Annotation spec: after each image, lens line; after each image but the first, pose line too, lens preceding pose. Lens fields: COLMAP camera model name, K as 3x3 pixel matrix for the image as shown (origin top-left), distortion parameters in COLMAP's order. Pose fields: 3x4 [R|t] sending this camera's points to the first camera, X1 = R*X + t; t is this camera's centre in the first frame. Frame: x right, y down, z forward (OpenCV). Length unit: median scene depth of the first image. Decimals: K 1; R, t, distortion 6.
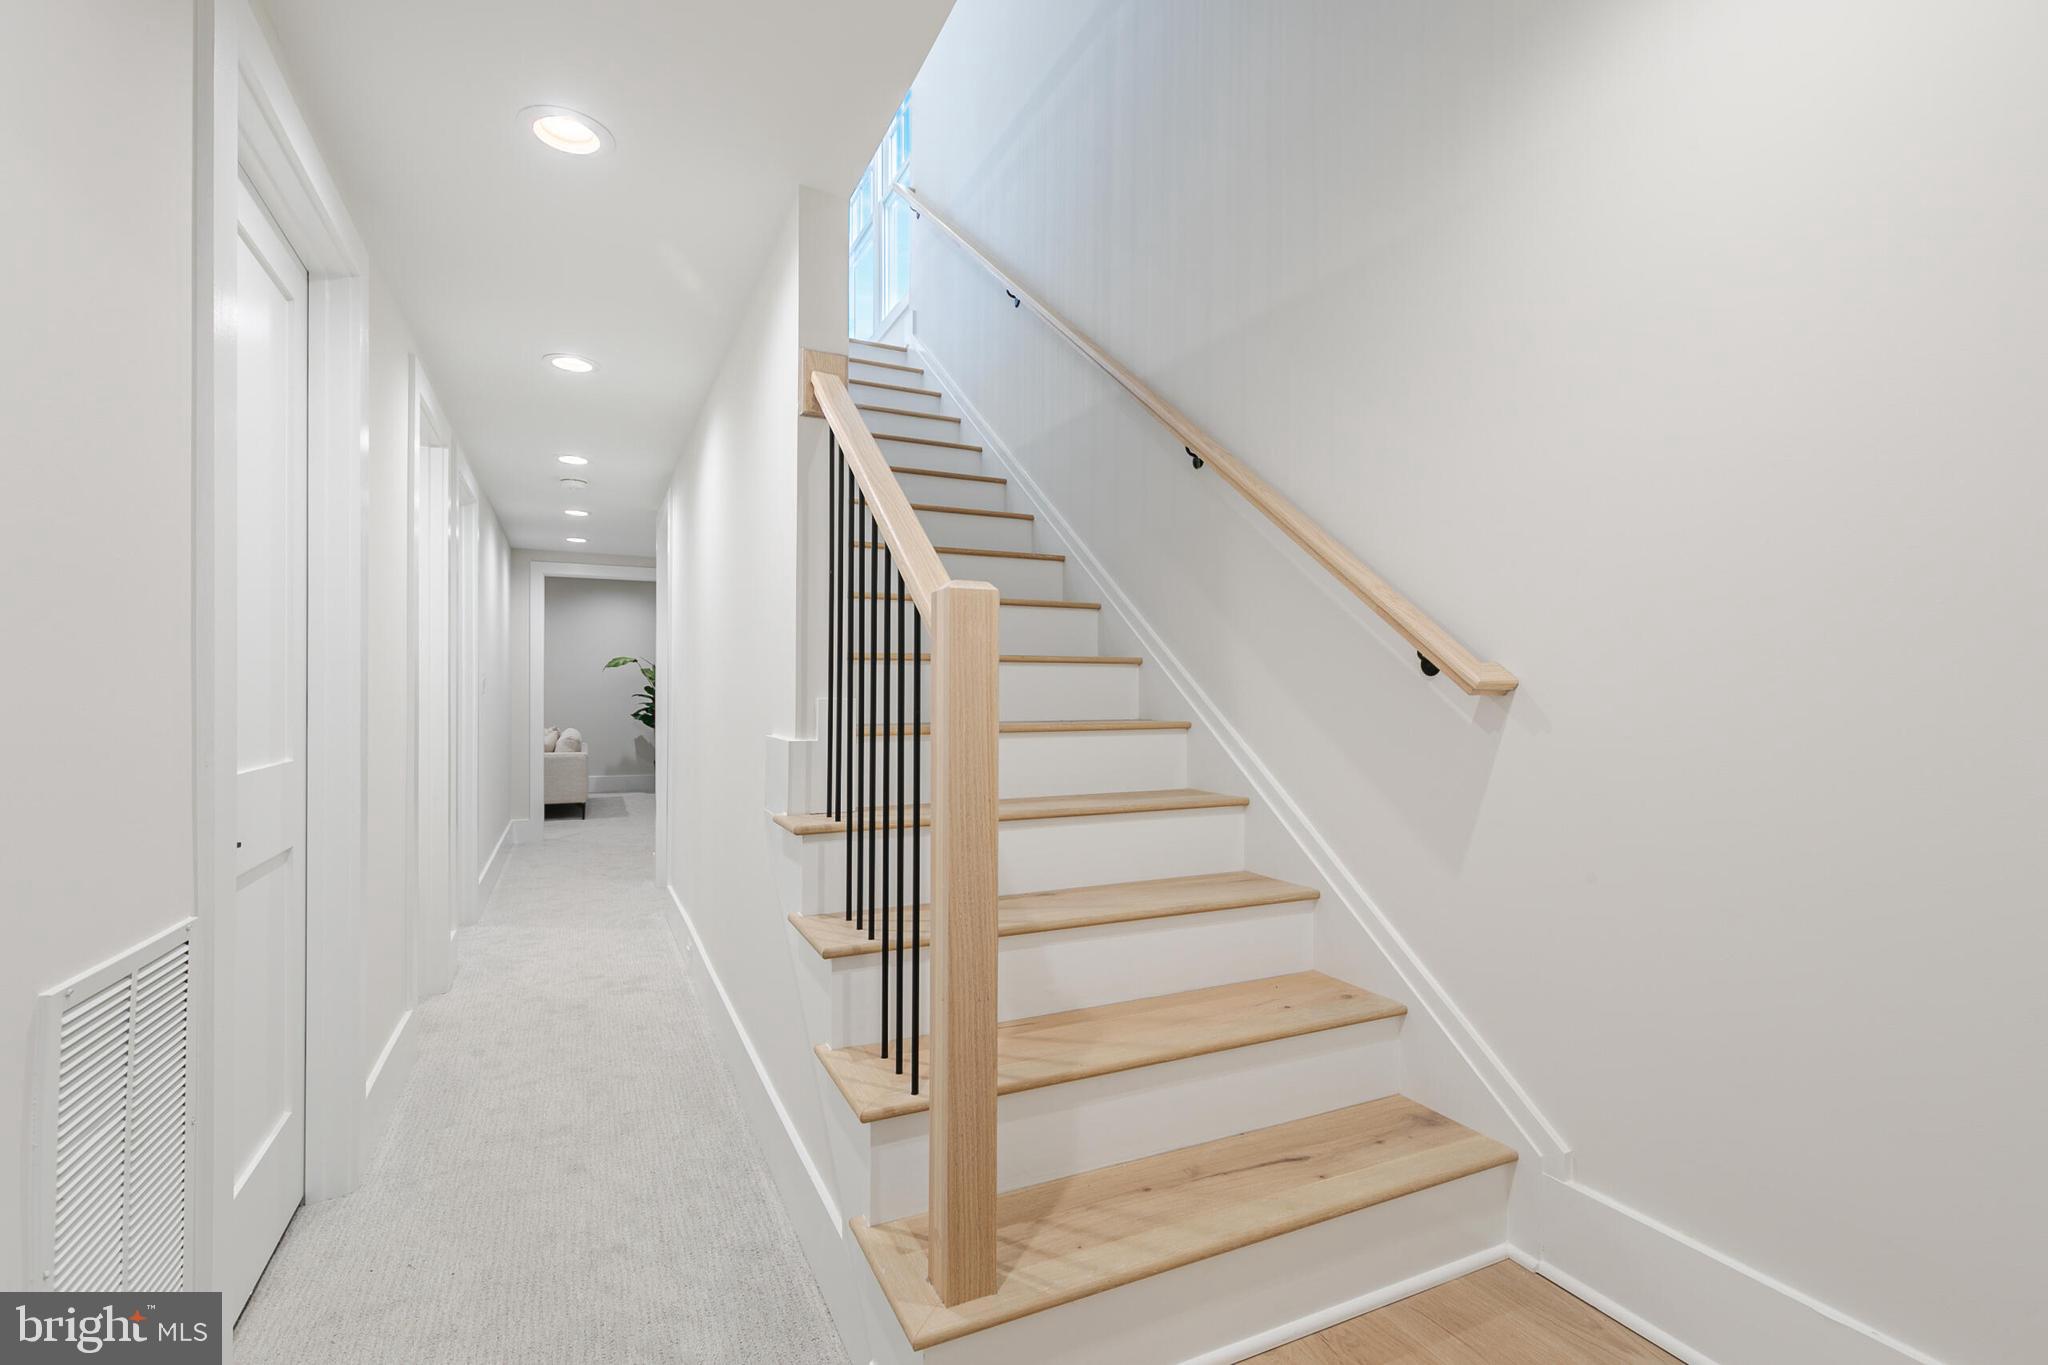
lens RADIAL K [[931.7, 0, 1027.7], [0, 931.7, 691.6], [0, 0, 1]] dist [-0.000099, 0.000625]
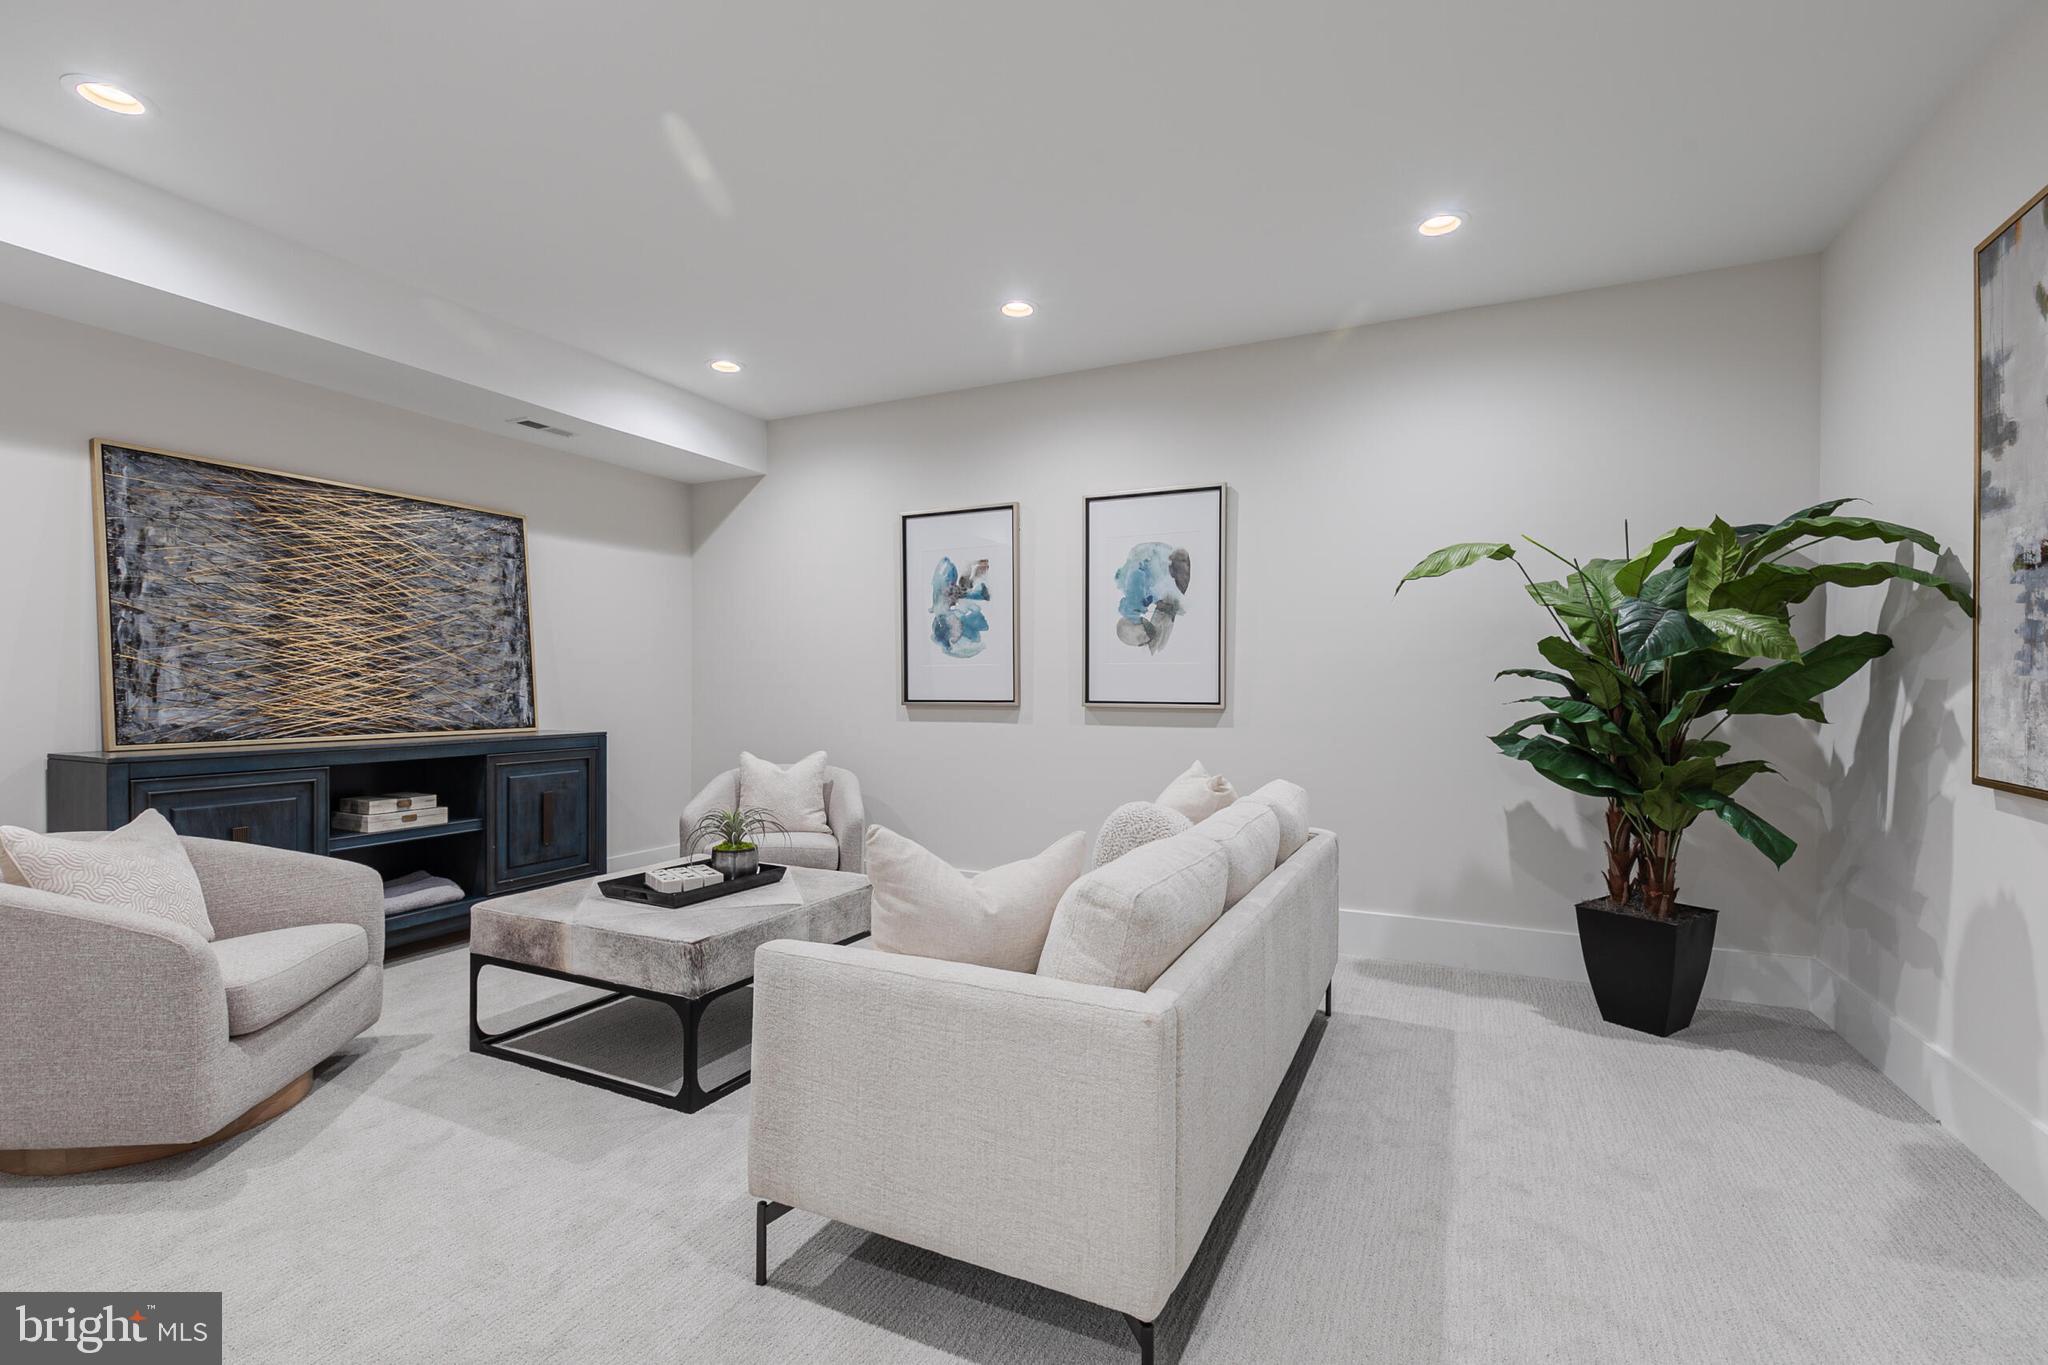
lens RADIAL K [[931.7, 0, 1024.2], [0, 931.7, 688.4], [0, 0, 1]] dist [-0.000099, 0.000625]
pose [[0.622378, 0.008498, -0.782671, -0.284479], [0.003668, 0.999898, 0.013773, 0.004207], [0.782708, -0.011443, 0.622283, 0.695006]]
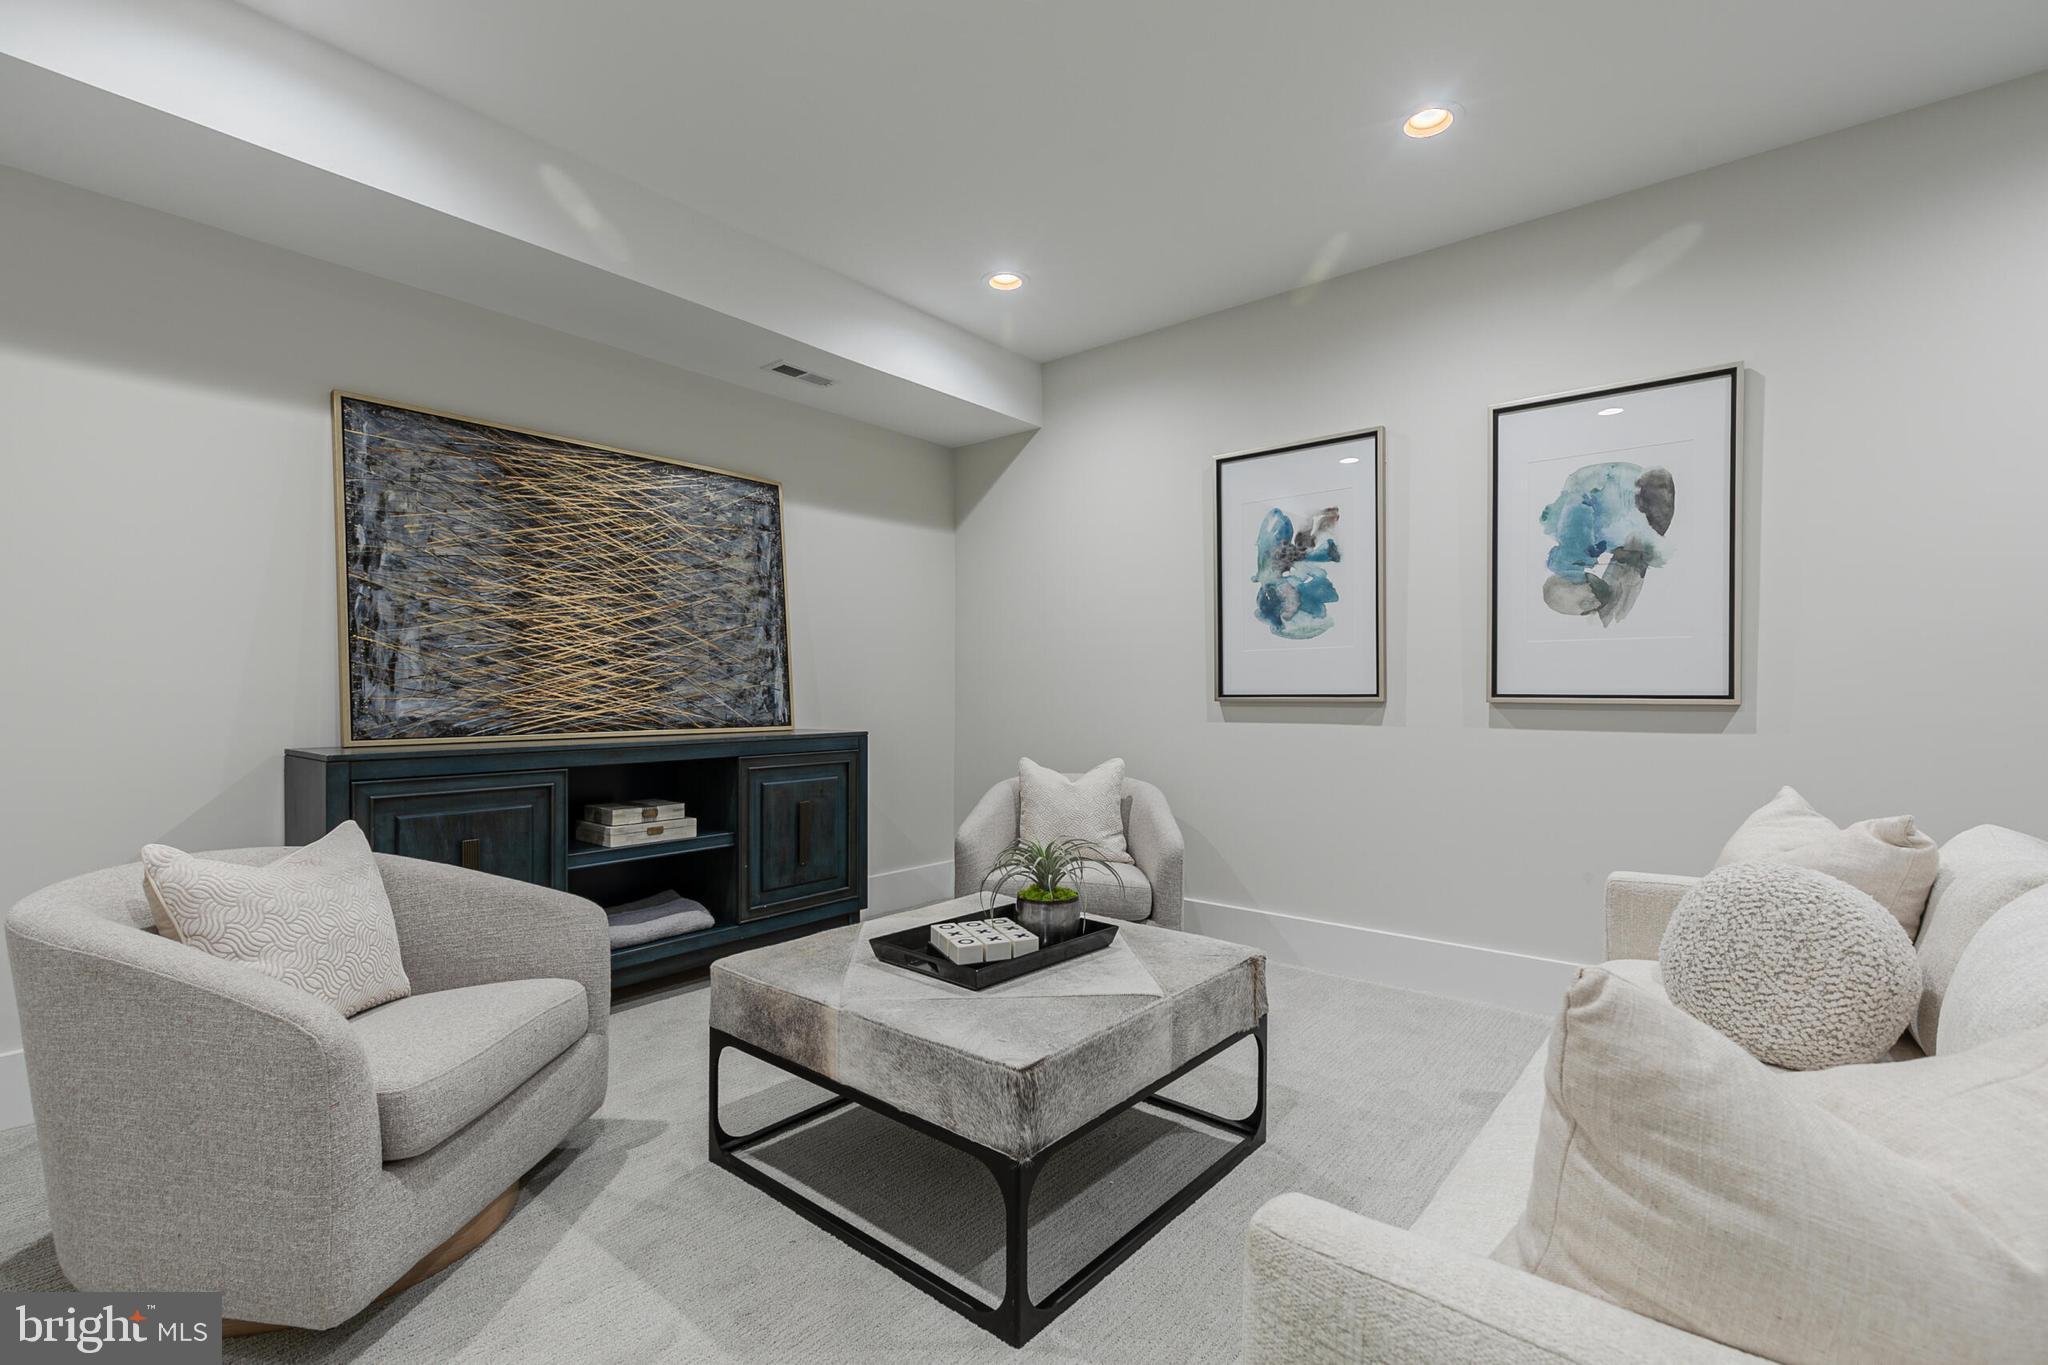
lens RADIAL K [[931.7, 0, 1012.7], [0, 931.7, 684.9], [0, 0, 1]] dist [-0.000099, 0.000625]
pose [[0.408805, -0.000821, -0.912621, -0.374580], [0.007812, 0.999966, 0.002600, 0.010032], [0.912588, -0.008192, 0.408797, 0.712453]]
